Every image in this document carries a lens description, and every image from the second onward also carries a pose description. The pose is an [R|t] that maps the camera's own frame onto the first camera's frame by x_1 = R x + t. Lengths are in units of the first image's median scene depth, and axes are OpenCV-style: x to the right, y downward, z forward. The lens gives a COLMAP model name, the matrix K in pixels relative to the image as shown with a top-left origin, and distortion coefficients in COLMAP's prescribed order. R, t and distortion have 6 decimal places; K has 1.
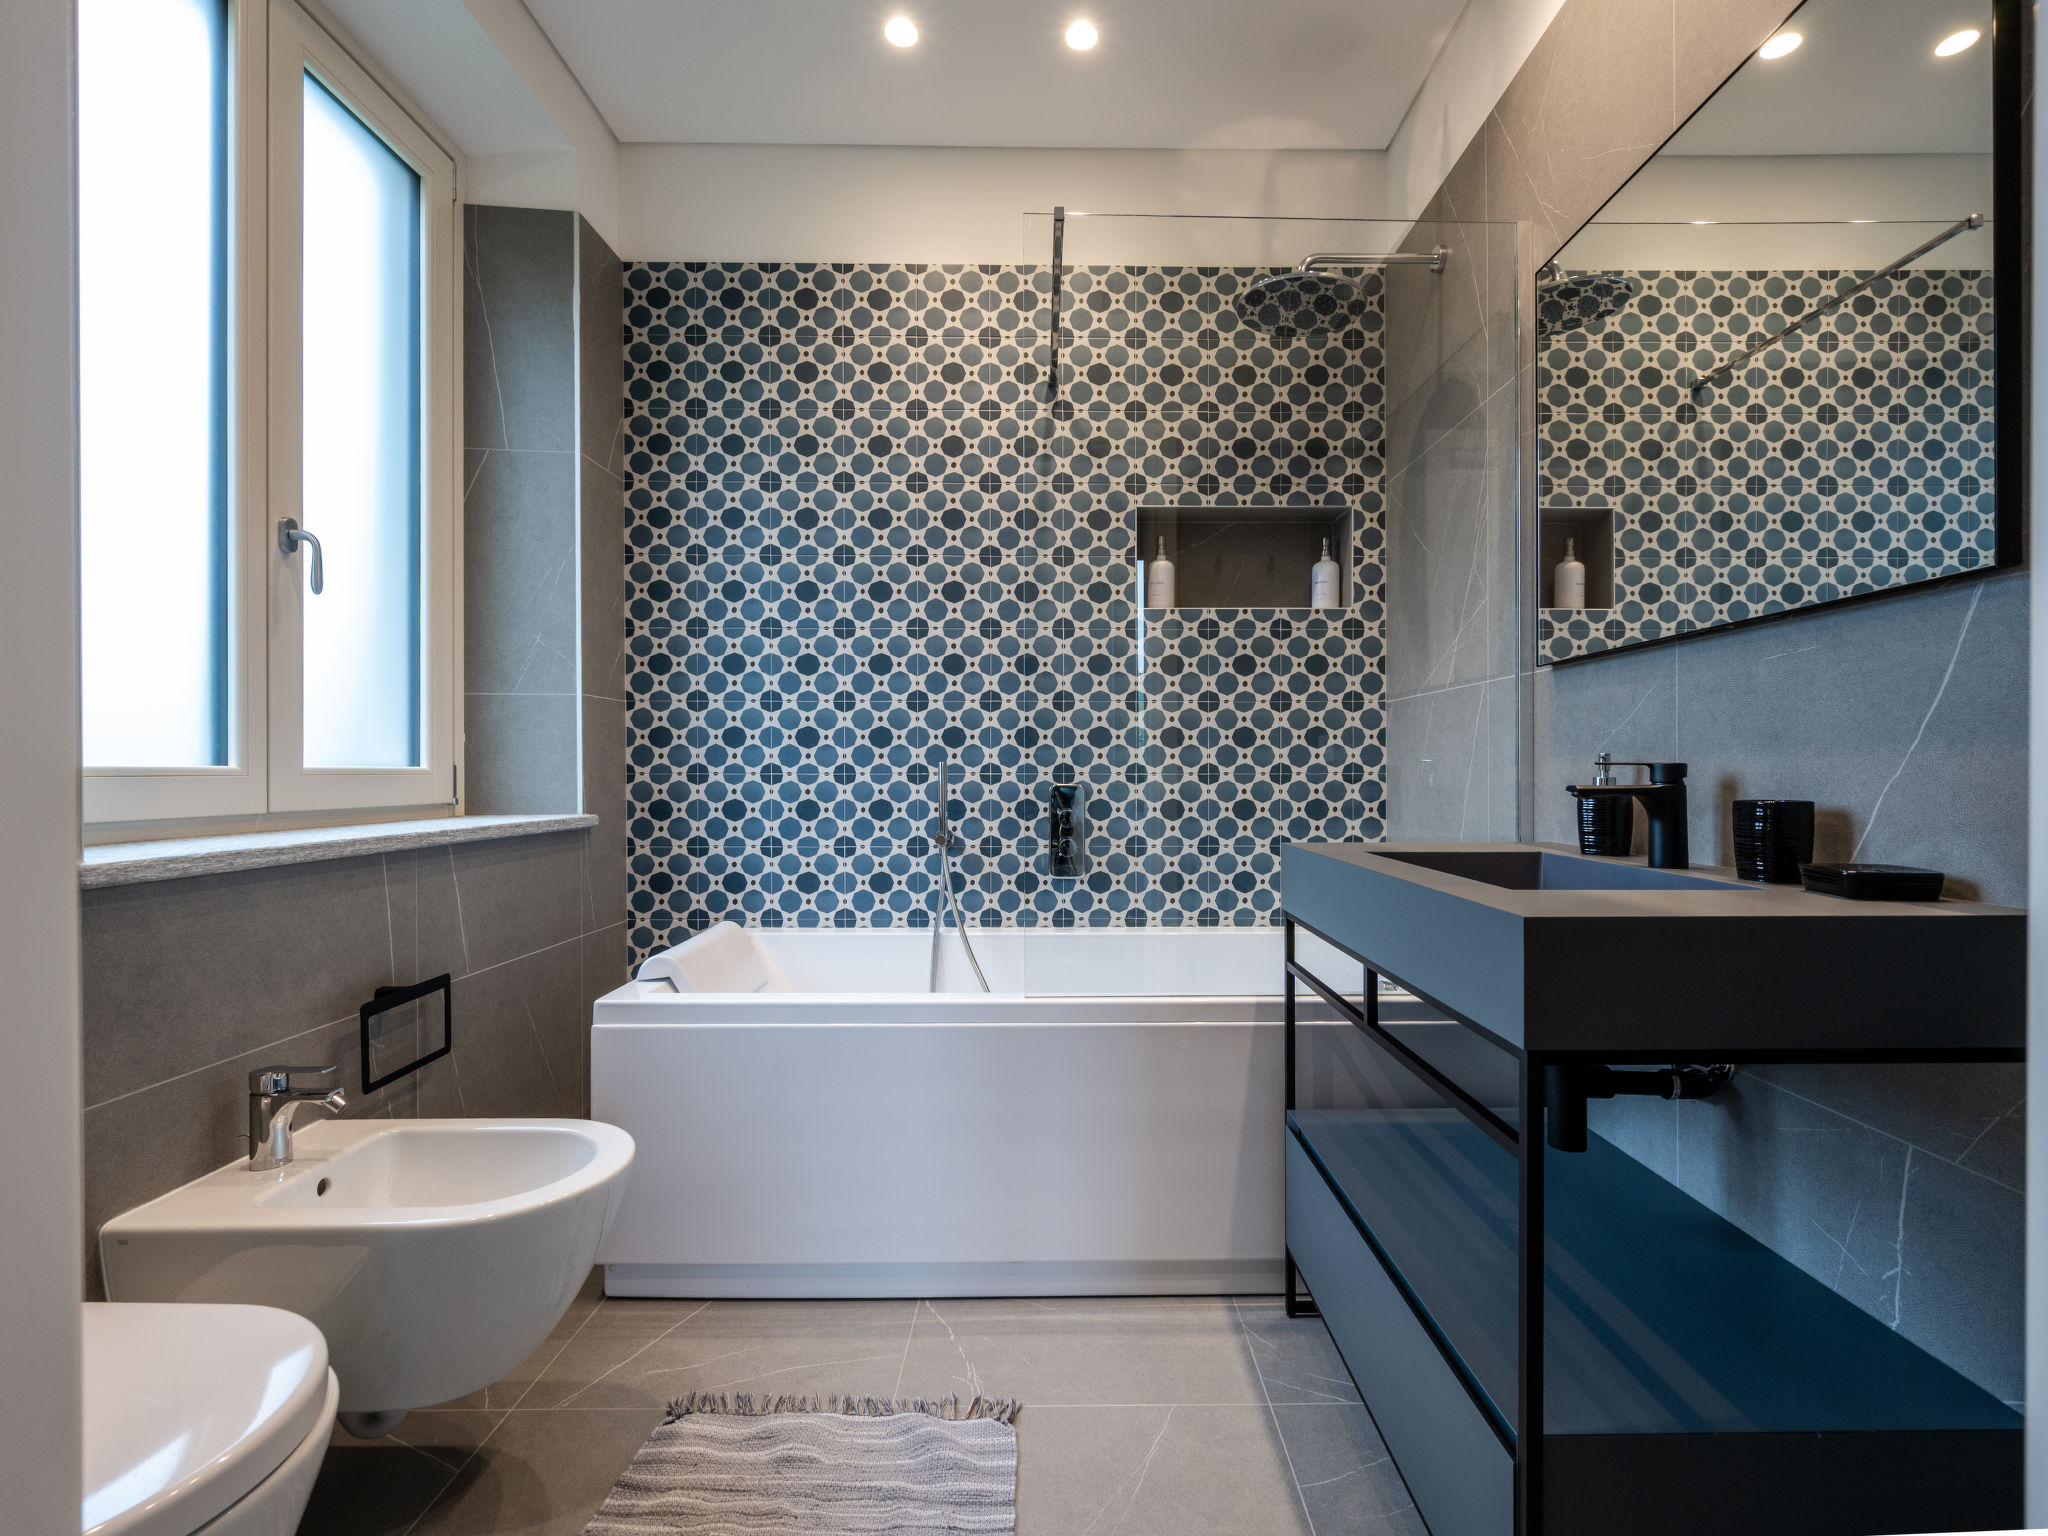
lens RADIAL K [[928.8, 0, 1045.5], [0, 928.8, 775.4], [0, 0, 1]] dist [-0.000850, -0.000903]
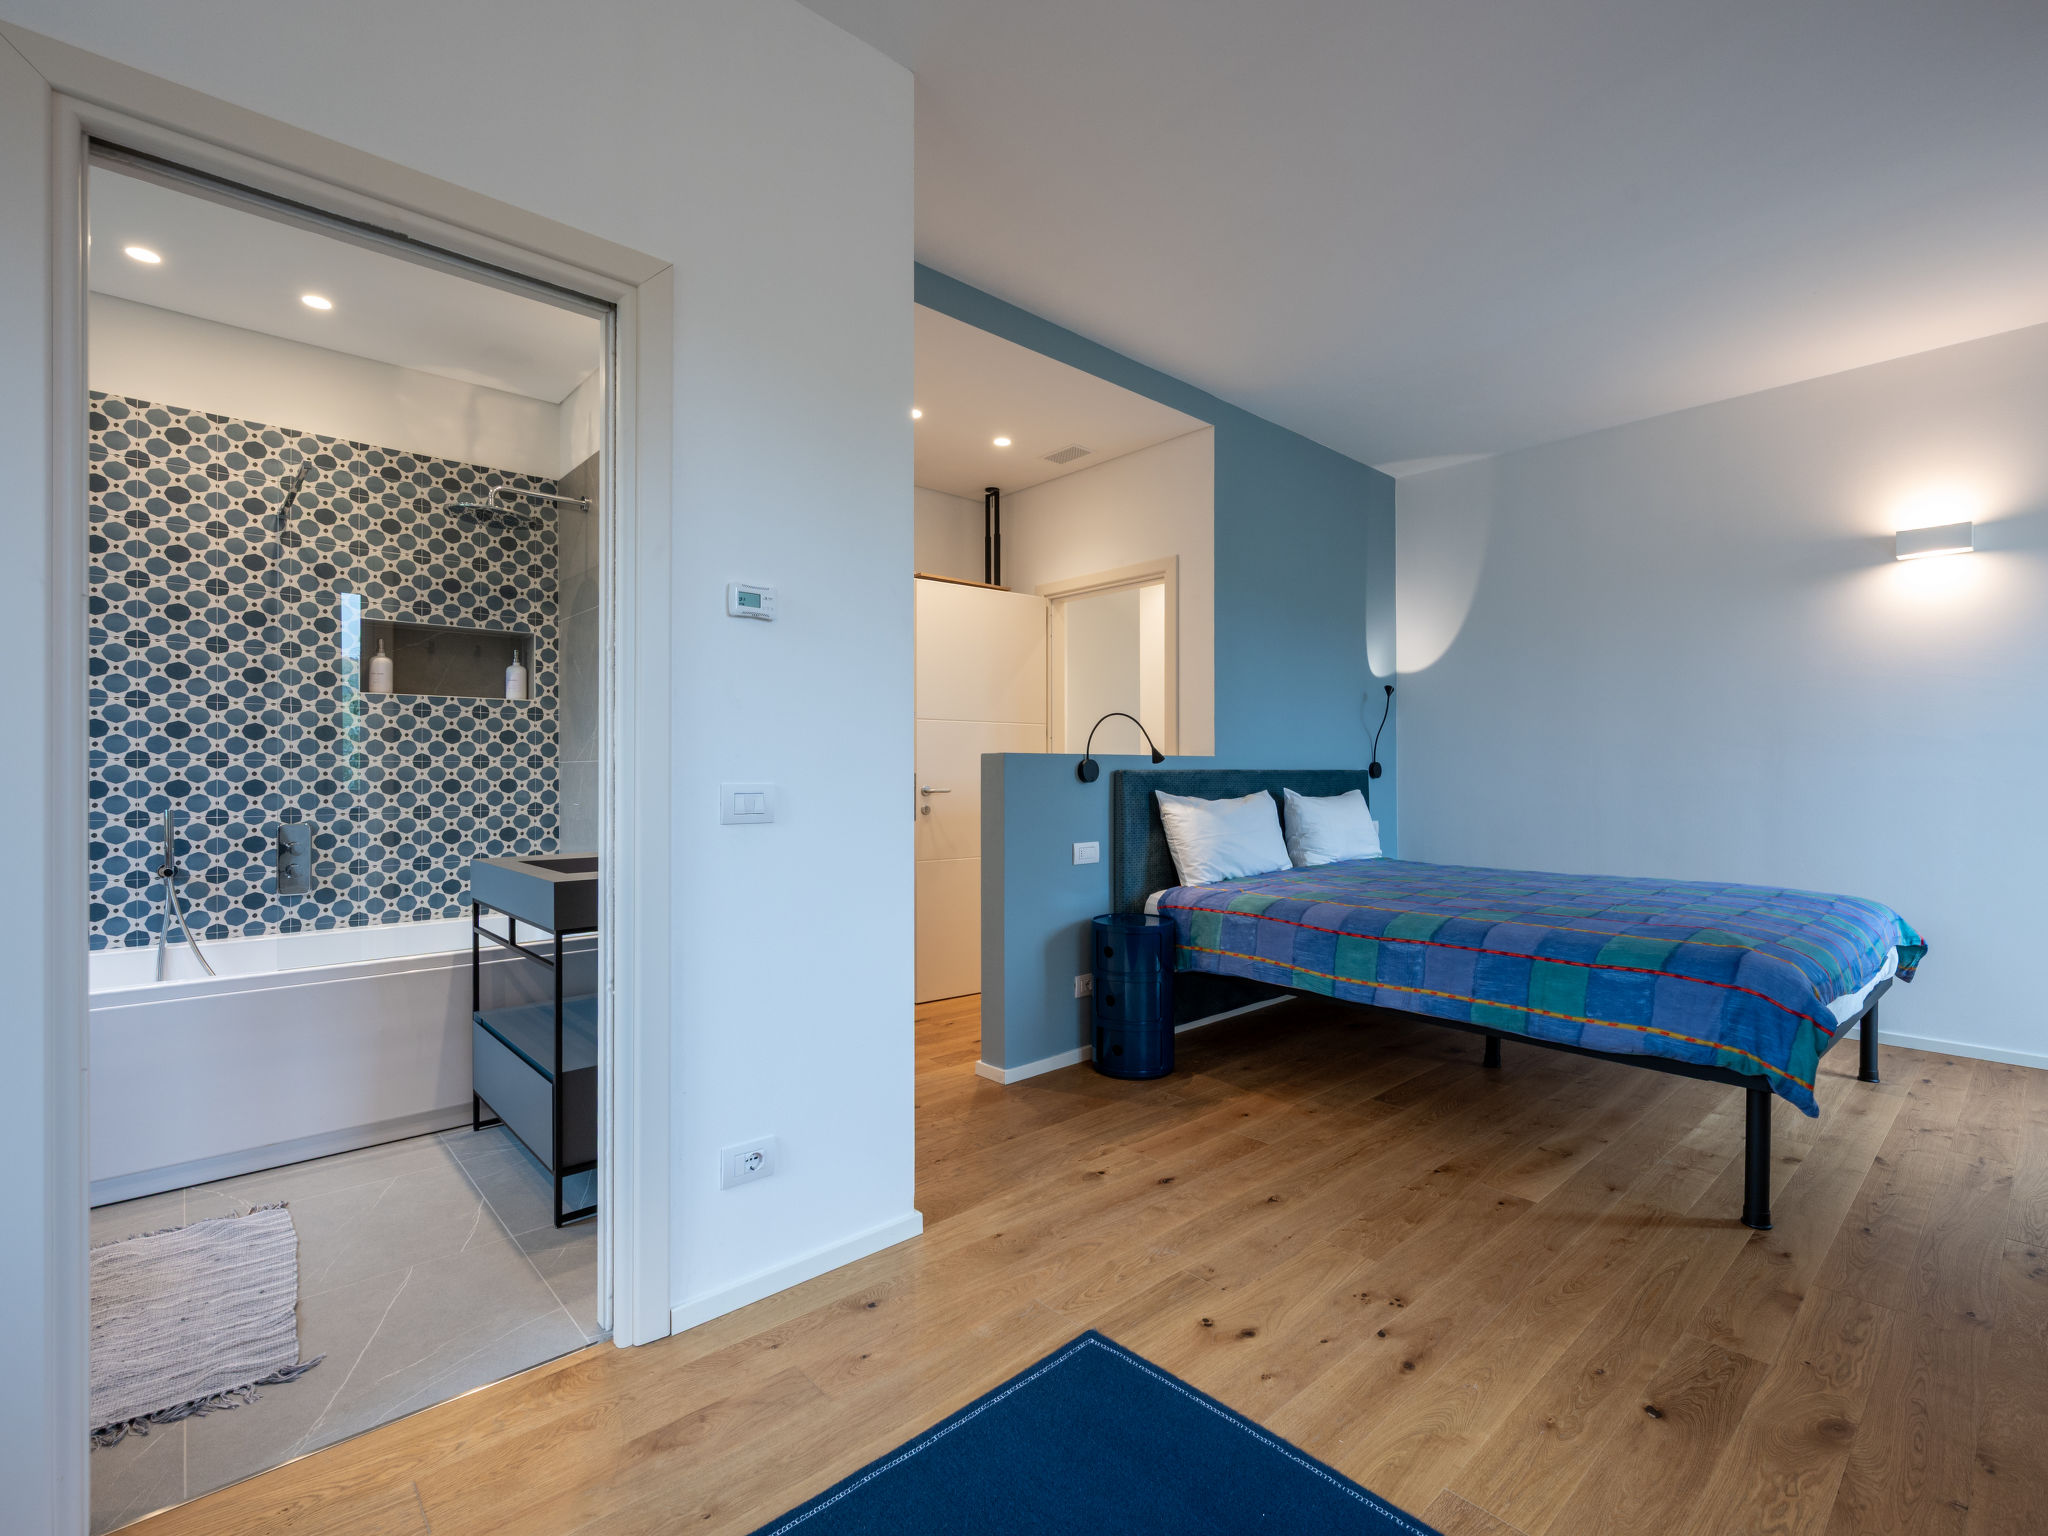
lens RADIAL K [[928.8, 0, 1045.5], [0, 928.8, 775.4], [0, 0, 1]] dist [-0.000850, -0.000903]
pose [[0.724898, 0.000965, 0.688855, -0.110146], [0.001306, 0.999995, -0.002776, -0.053036], [-0.688855, 0.002912, 0.724893, -0.679711]]
